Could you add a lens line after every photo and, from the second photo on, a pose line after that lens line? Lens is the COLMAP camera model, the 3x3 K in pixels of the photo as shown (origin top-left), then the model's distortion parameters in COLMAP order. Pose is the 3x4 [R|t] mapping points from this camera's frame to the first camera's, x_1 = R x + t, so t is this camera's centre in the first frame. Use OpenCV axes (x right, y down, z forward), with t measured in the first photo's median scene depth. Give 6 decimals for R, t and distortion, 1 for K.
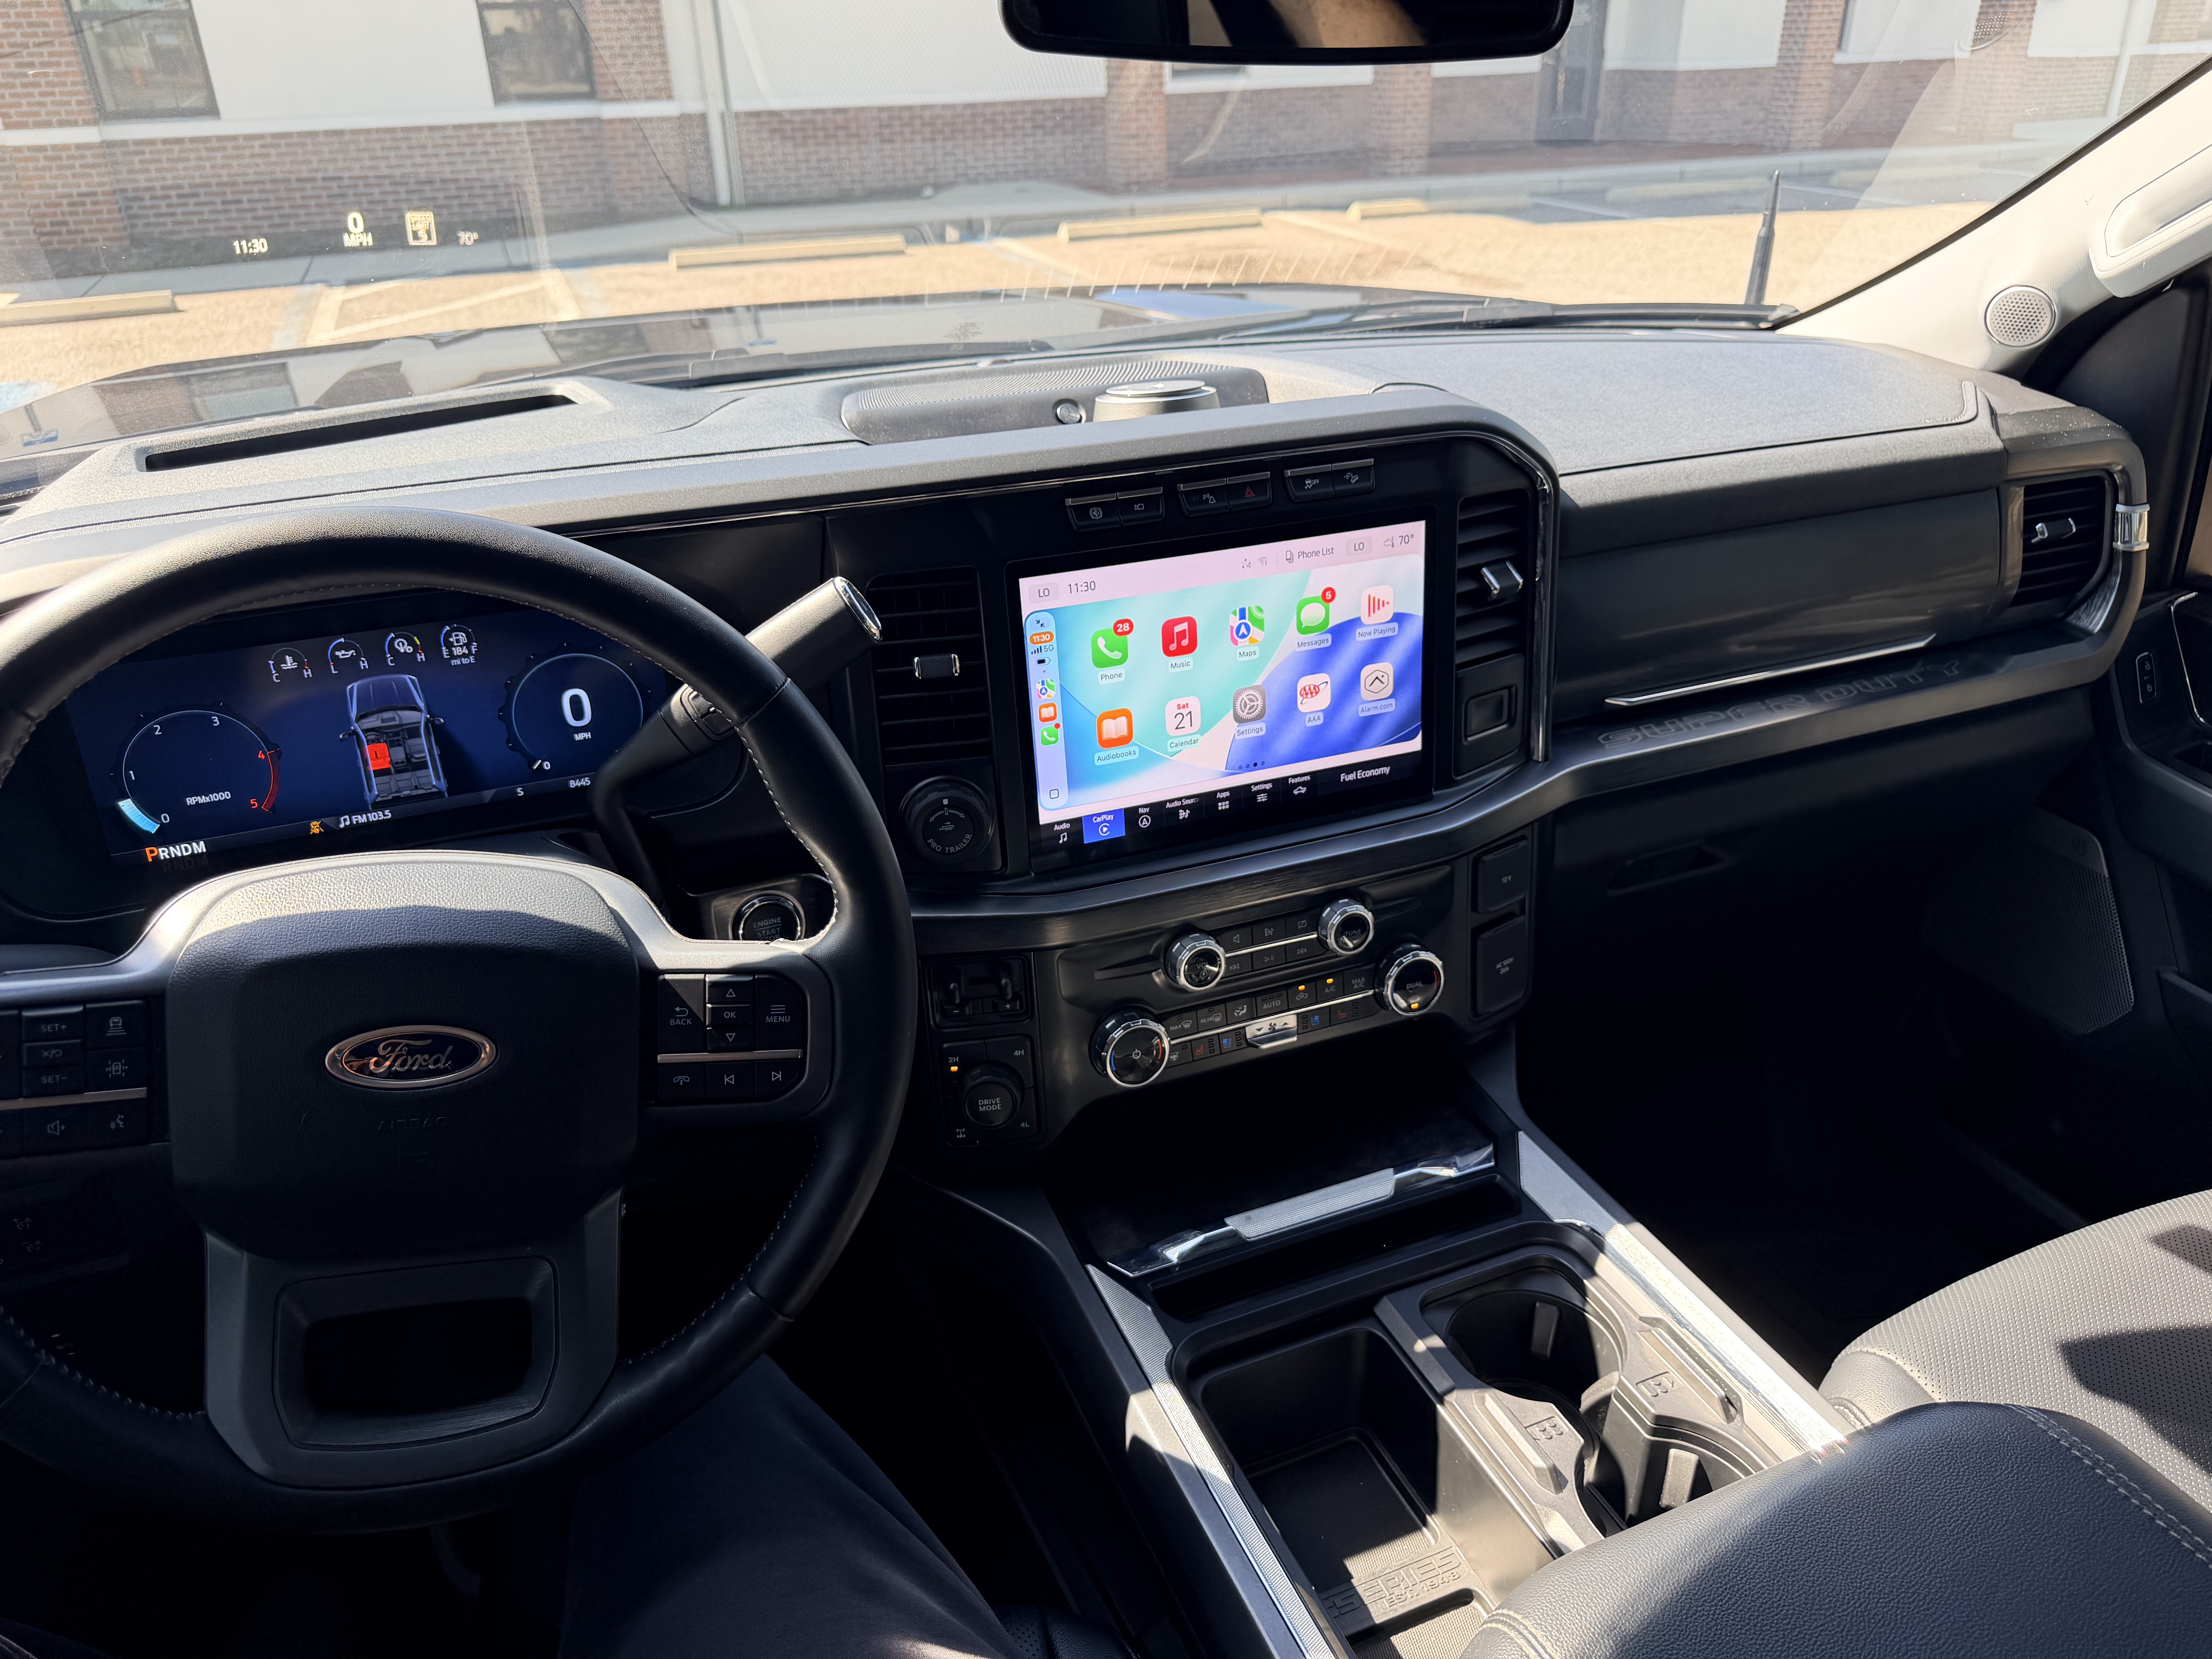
lens RADIAL K [[1539.1, 0, 1108.5], [0, 1539.1, 808.3], [0, 0, 1]] dist [0.015443, -0.000940]
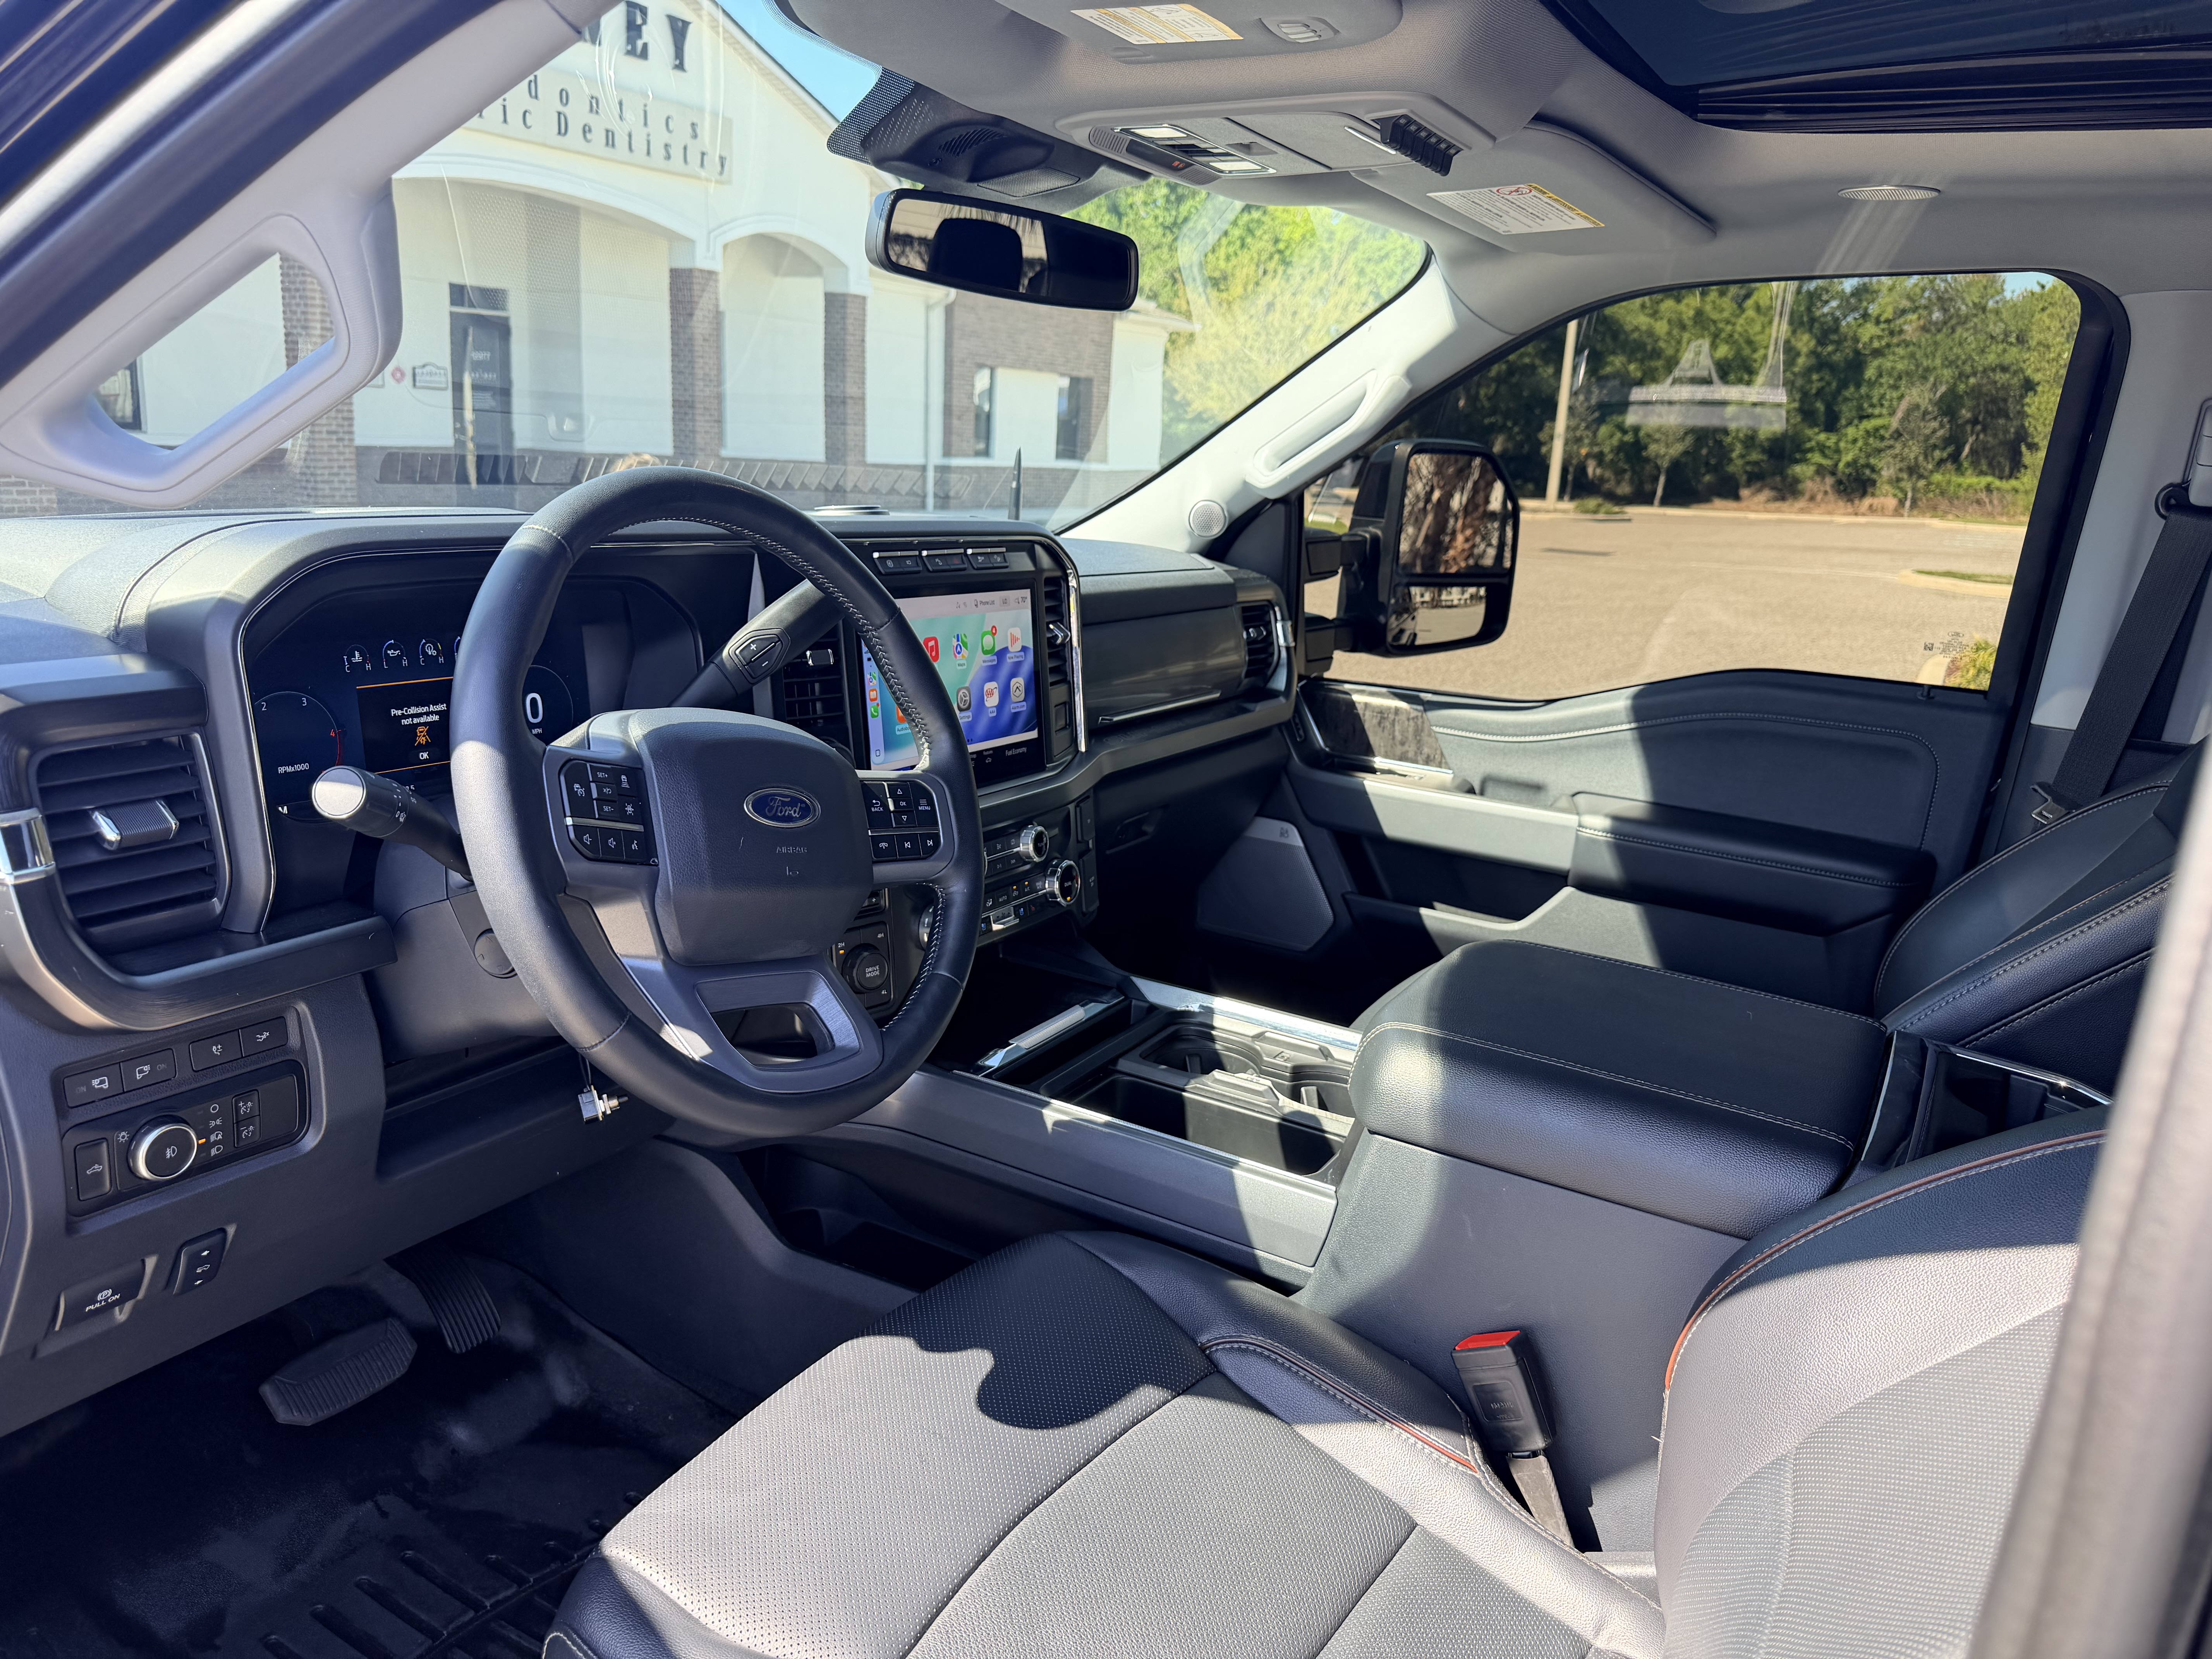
lens RADIAL K [[1576.0, 0, 1120.2], [0, 1576.0, 818.6], [0, 0, 1]] dist [0.033416, -0.046874]
pose [[0.782994, -0.074491, 0.617553, -0.752729], [0.208518, 0.966792, -0.147762, 0.307013], [-0.586039, 0.244467, 0.772525, -0.268421]]
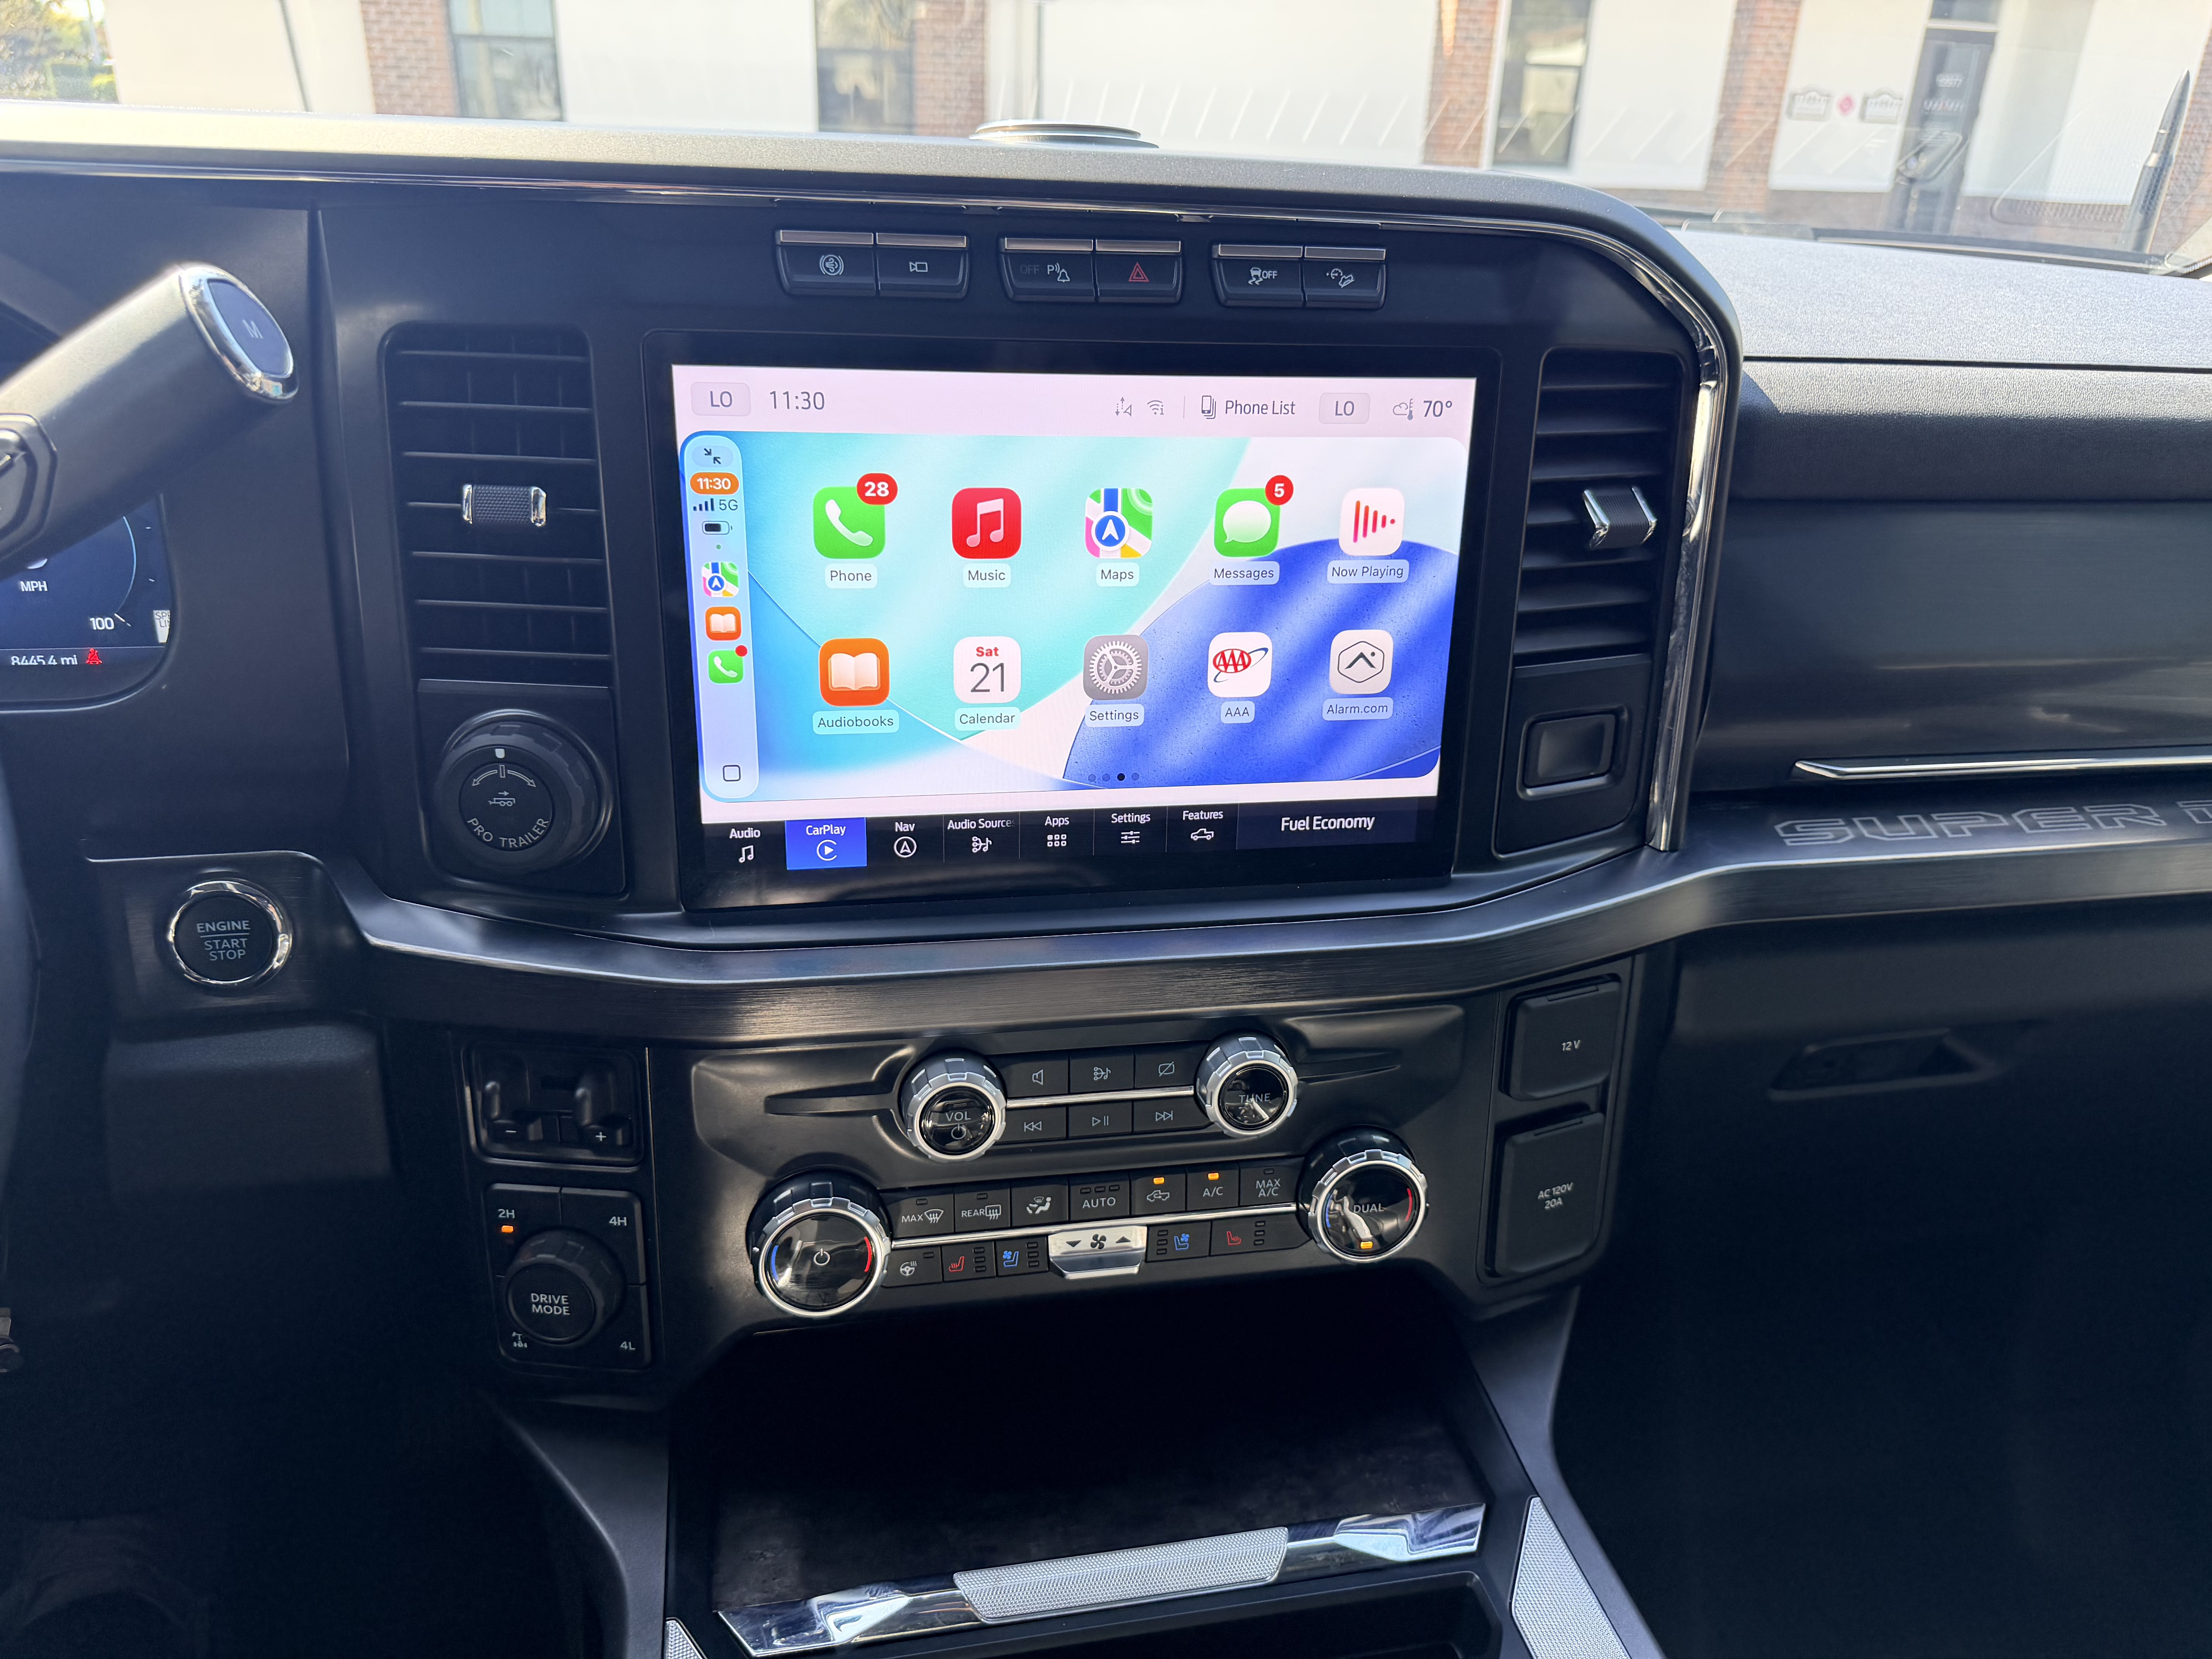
lens RADIAL K [[1576.0, 0, 1120.2], [0, 1576.0, 818.6], [0, 0, 1]] dist [0.033416, -0.046874]
pose [[0.981519, 0.131931, -0.138616, 0.178183], [-0.138436, 0.989629, -0.038340, 0.009207], [0.132121, 0.056821, 0.989604, 0.425507]]
